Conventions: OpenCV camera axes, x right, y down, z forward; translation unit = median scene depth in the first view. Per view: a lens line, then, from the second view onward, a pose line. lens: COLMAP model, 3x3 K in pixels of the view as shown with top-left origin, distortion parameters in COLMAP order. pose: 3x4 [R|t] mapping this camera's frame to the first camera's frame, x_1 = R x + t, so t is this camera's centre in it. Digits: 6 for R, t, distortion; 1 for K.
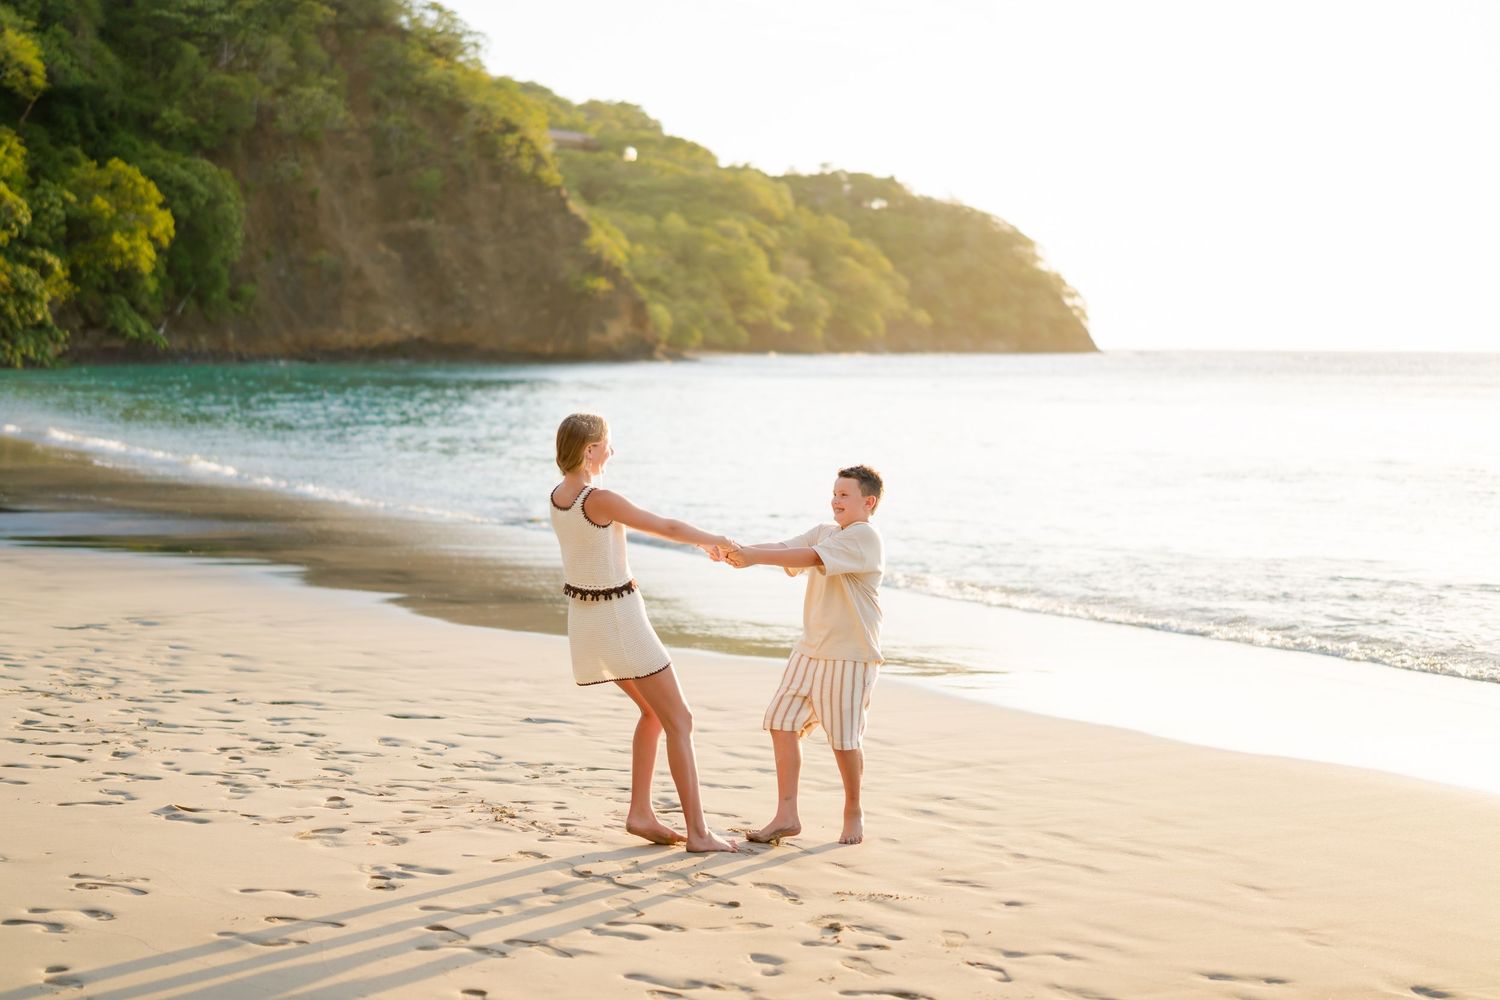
lens RADIAL K [[2087.9, 0, 750.0], [0, 2087.9, 500.0], [0, 0, 1]] dist [0.001804, 0.040670]
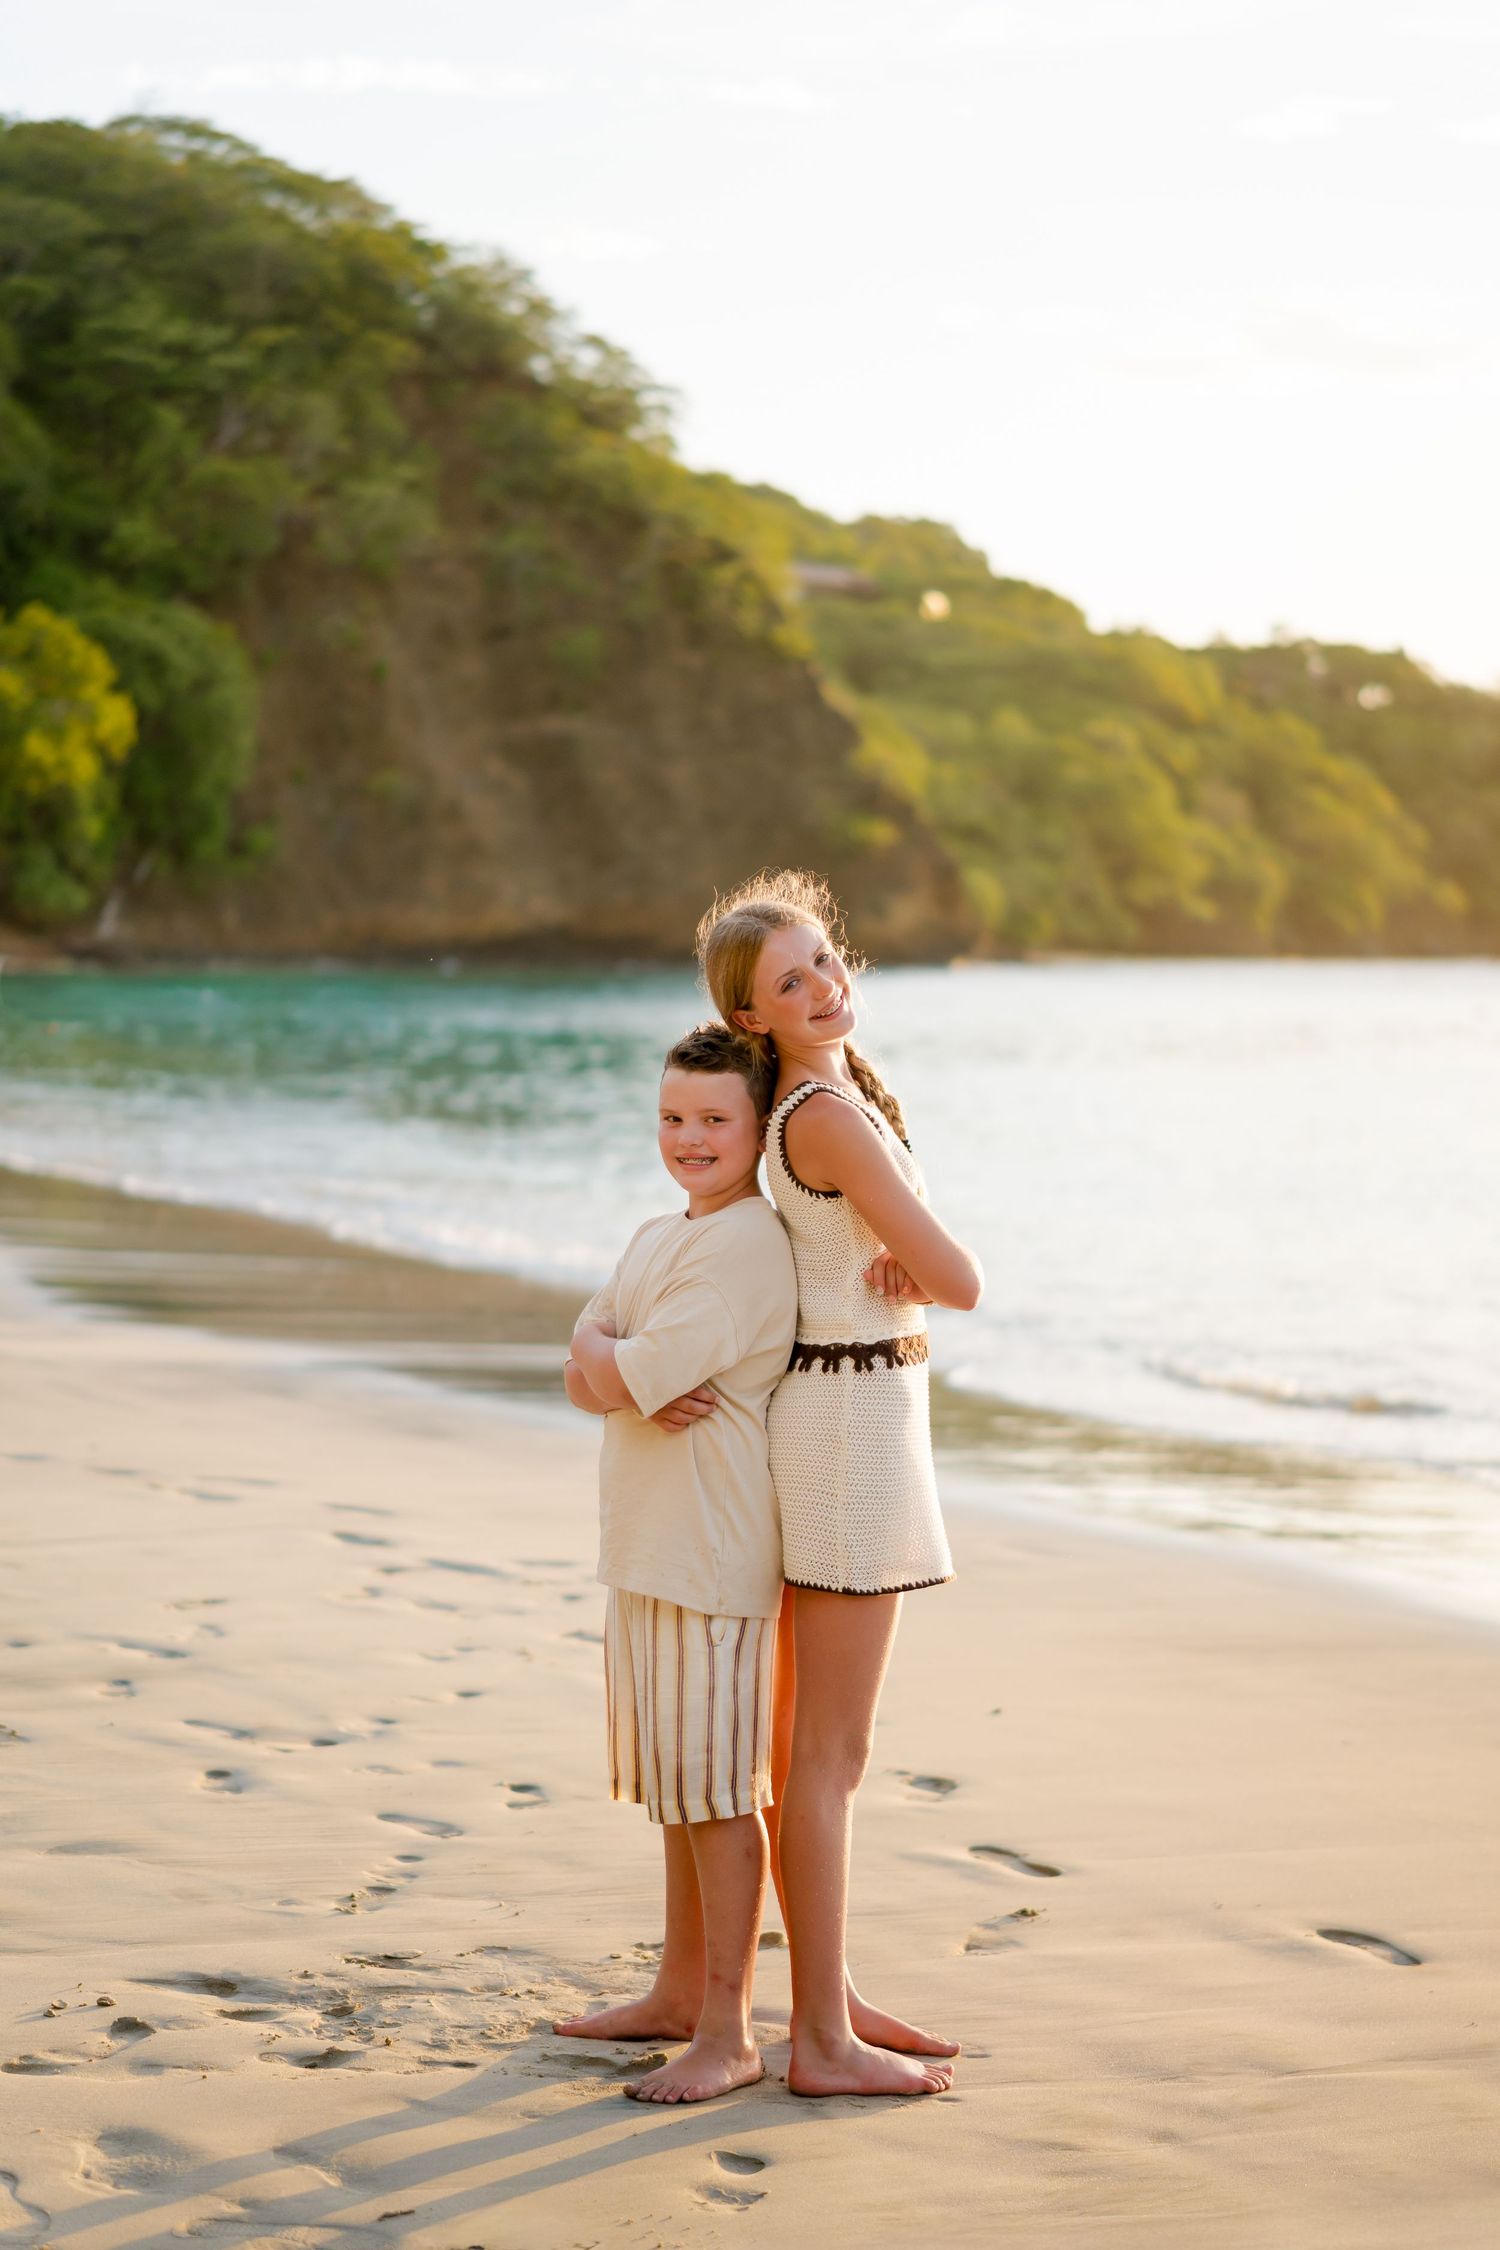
lens RADIAL K [[3282.2, 0, 753.3], [0, 3282.2, 1195.4], [0, 0, 1]] dist [0.029775, 0.085104]
pose [[0.994148, 0.014545, -0.107046, -0.009108], [-0.014824, 0.999888, -0.001806, -0.003383], [0.107008, 0.003382, 0.994252, 0.119121]]
